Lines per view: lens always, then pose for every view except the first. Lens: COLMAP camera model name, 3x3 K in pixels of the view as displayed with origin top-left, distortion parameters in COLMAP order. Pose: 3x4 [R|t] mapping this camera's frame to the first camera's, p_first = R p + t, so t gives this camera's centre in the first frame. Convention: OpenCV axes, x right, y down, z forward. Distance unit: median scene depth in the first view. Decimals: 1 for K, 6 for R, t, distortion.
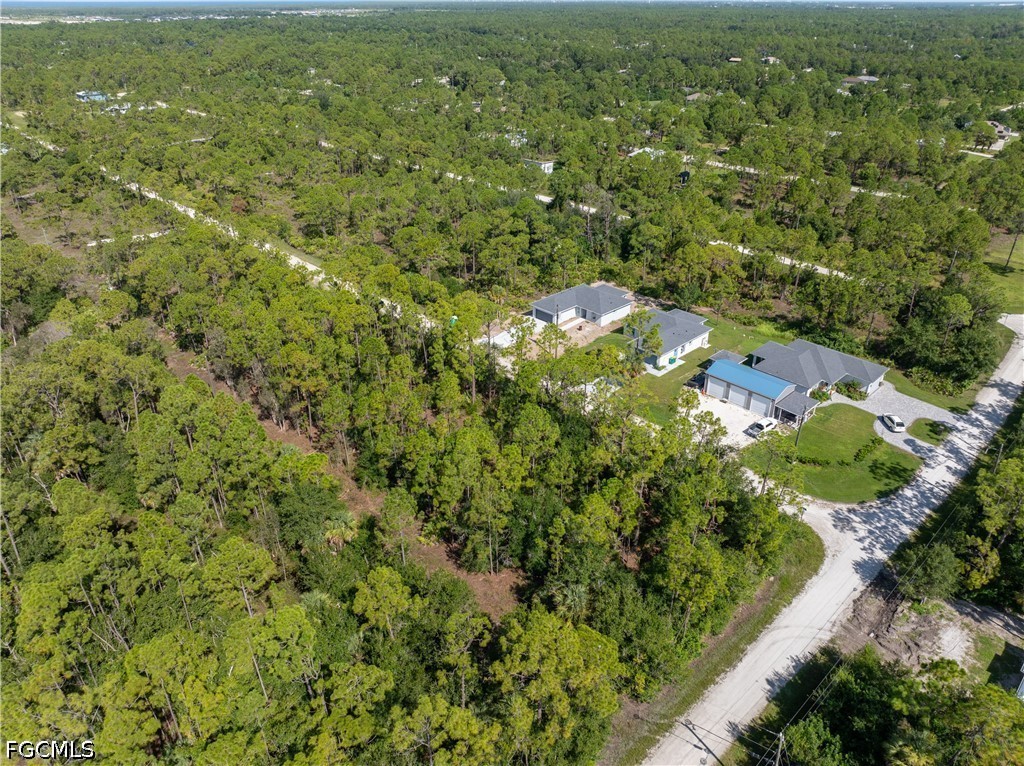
lens RADIAL K [[720.9, 0, 511.5], [0, 720.9, 386.3], [0, 0, 1]] dist [-0.059395, 0.032150]
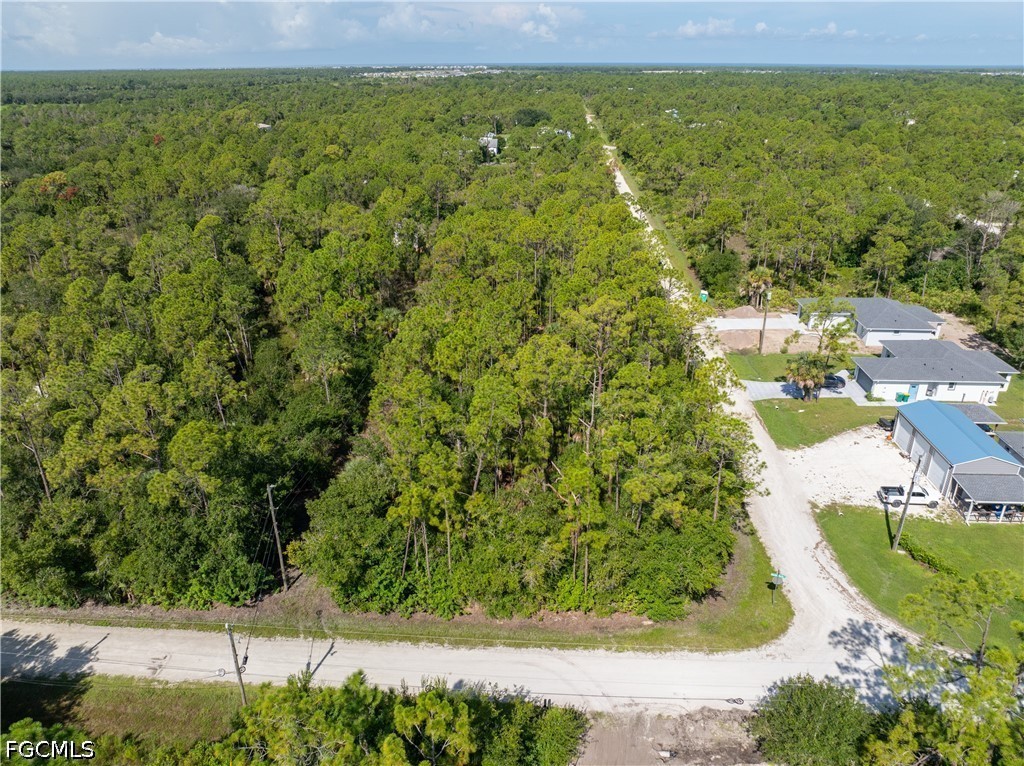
lens RADIAL K [[720.9, 0, 514.8], [0, 720.9, 382.0], [0, 0, 1]] dist [-0.059395, 0.032150]
pose [[0.681056, 0.298169, -0.668773, 0.584202], [-0.348920, 0.935126, 0.061593, 0.053508], [0.643753, 0.191400, 0.740911, 0.335086]]
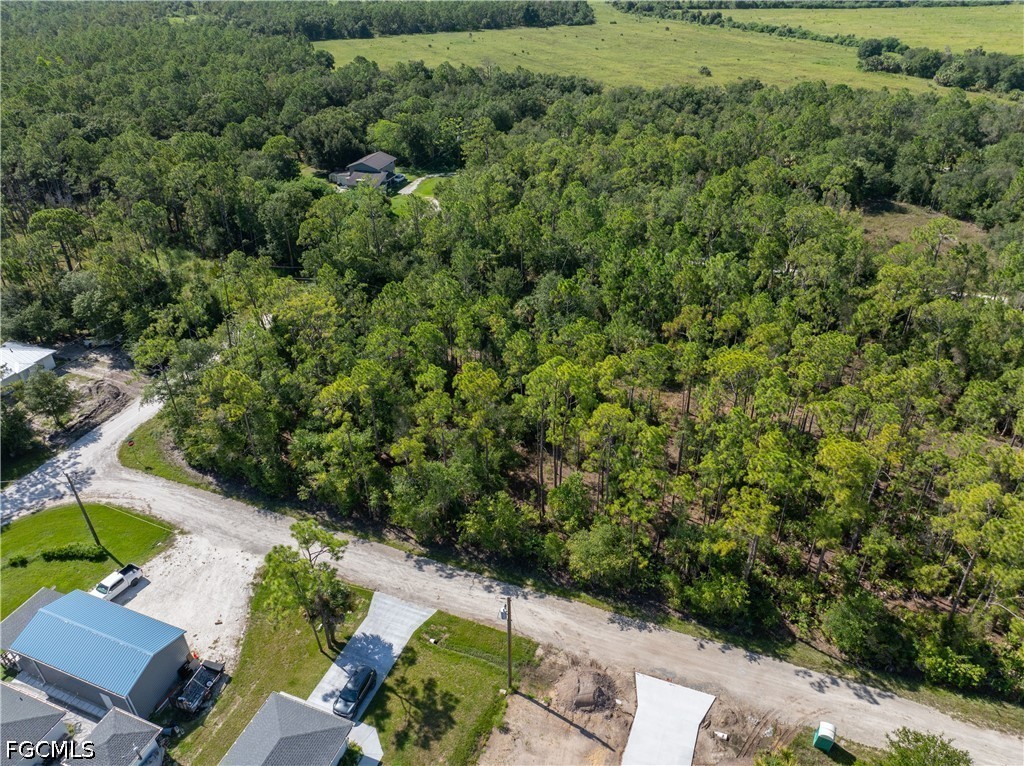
lens RADIAL K [[720.9, 0, 511.4], [0, 720.9, 382.6], [0, 0, 1]] dist [-0.059395, 0.032150]
pose [[-0.907382, 0.229817, -0.351913, 0.246548], [-0.193812, 0.514165, 0.835507, -0.720761], [0.372955, 0.826328, -0.422003, 1.444096]]
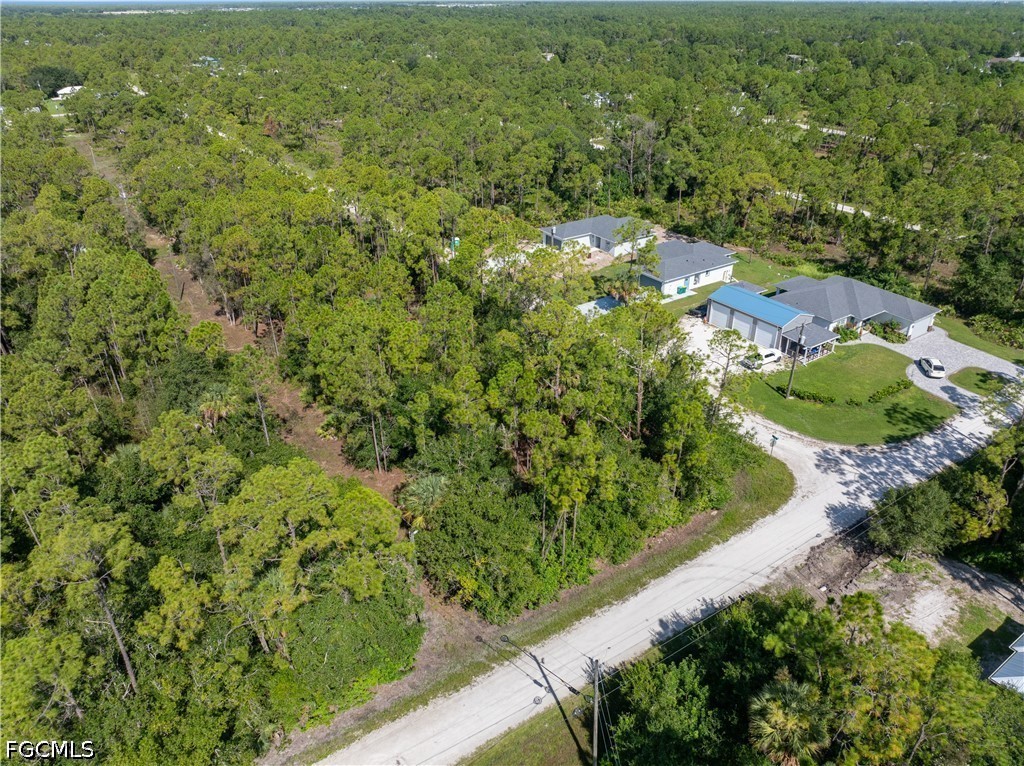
lens RADIAL K [[720.9, 0, 512.0], [0, 720.9, 383.9], [0, 0, 1]] dist [-0.059395, 0.032150]
pose [[0.985579, 0.079740, -0.149252, 0.220349], [-0.079971, 0.996787, 0.004463, 0.123671], [0.149129, 0.007537, 0.988789, 0.151764]]
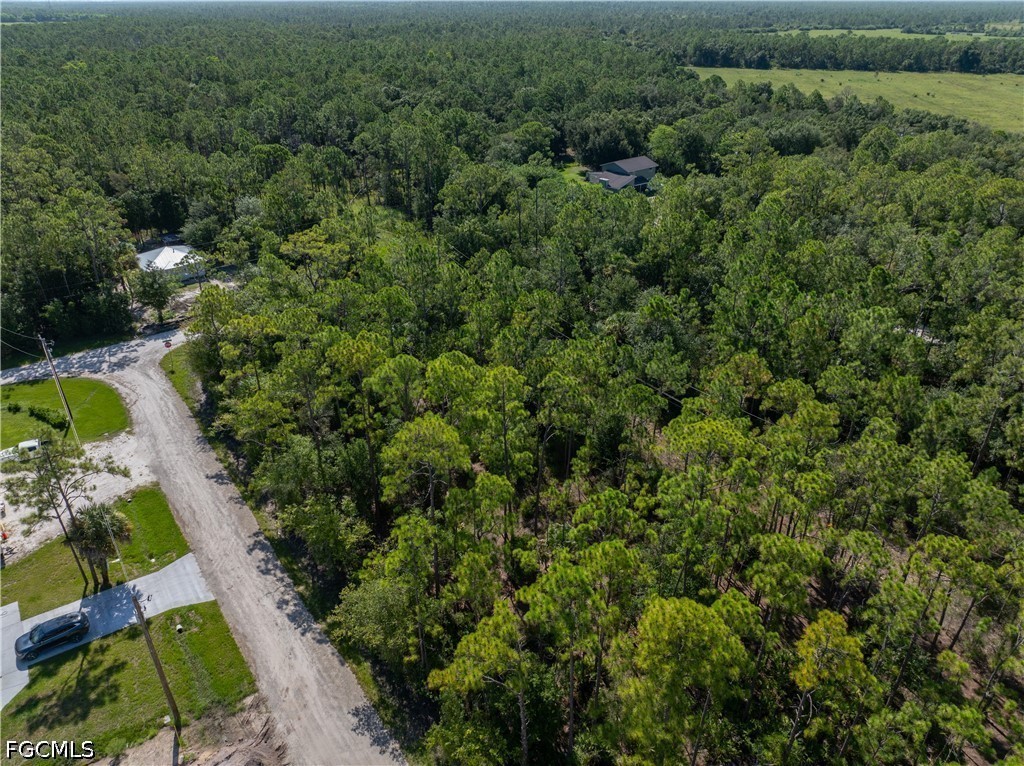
lens RADIAL K [[720.9, 0, 509.5], [0, 720.9, 385.6], [0, 0, 1]] dist [-0.059395, 0.032150]
pose [[-0.989894, -0.066807, 0.125088, -0.185639], [0.070051, 0.536584, 0.840935, -0.567105], [-0.123300, 0.841198, -0.526481, 1.433987]]
